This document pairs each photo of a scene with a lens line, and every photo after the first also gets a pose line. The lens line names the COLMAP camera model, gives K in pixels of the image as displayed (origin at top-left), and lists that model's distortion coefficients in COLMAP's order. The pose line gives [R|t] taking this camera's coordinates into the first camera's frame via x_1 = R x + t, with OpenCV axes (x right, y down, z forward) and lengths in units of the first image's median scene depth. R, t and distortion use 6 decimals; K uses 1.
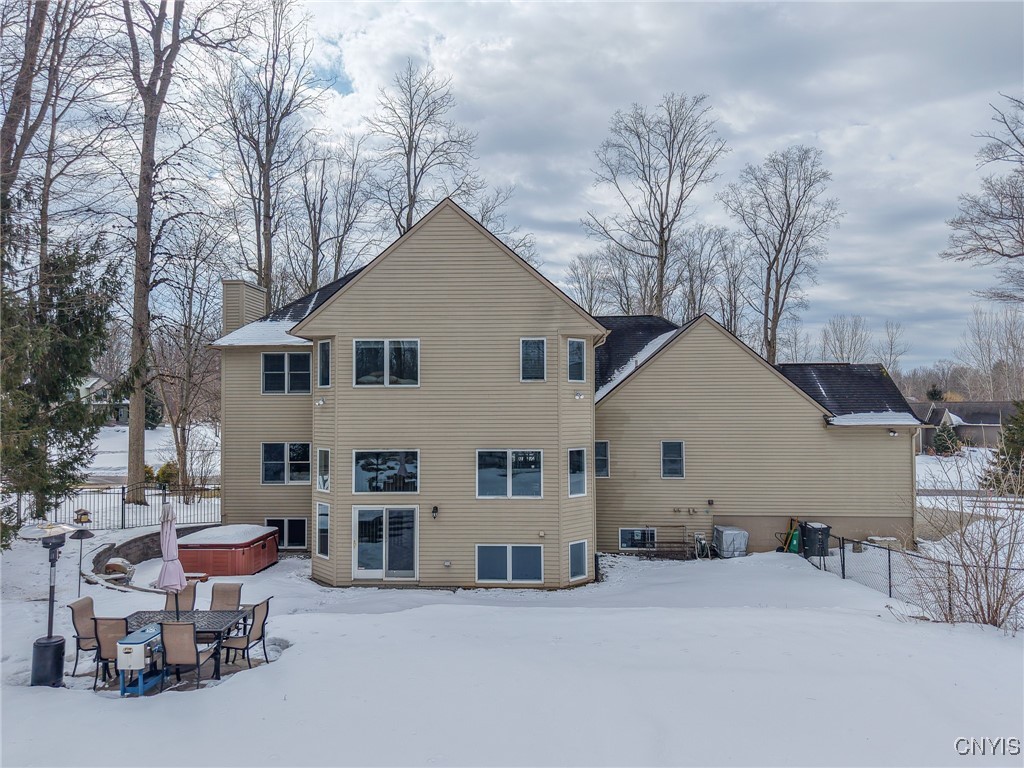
lens RADIAL K [[690.5, 0, 512.7], [0, 690.5, 370.8], [0, 0, 1]] dist [0.064989, -0.001679]
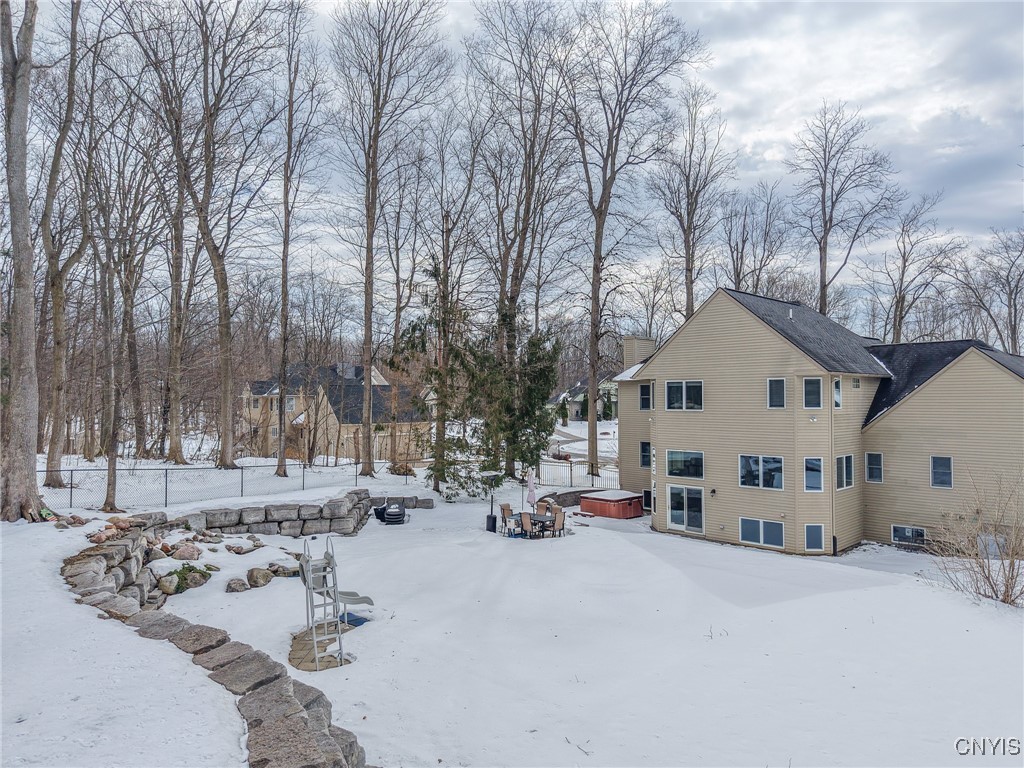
lens RADIAL K [[690.5, 0, 512.7], [0, 690.5, 370.8], [0, 0, 1]] dist [0.064989, -0.001679]
pose [[0.743223, -0.028791, -0.668424, 0.583658], [0.035671, 0.999358, -0.003383, -0.076229], [0.668092, -0.021329, 0.743773, -0.434361]]
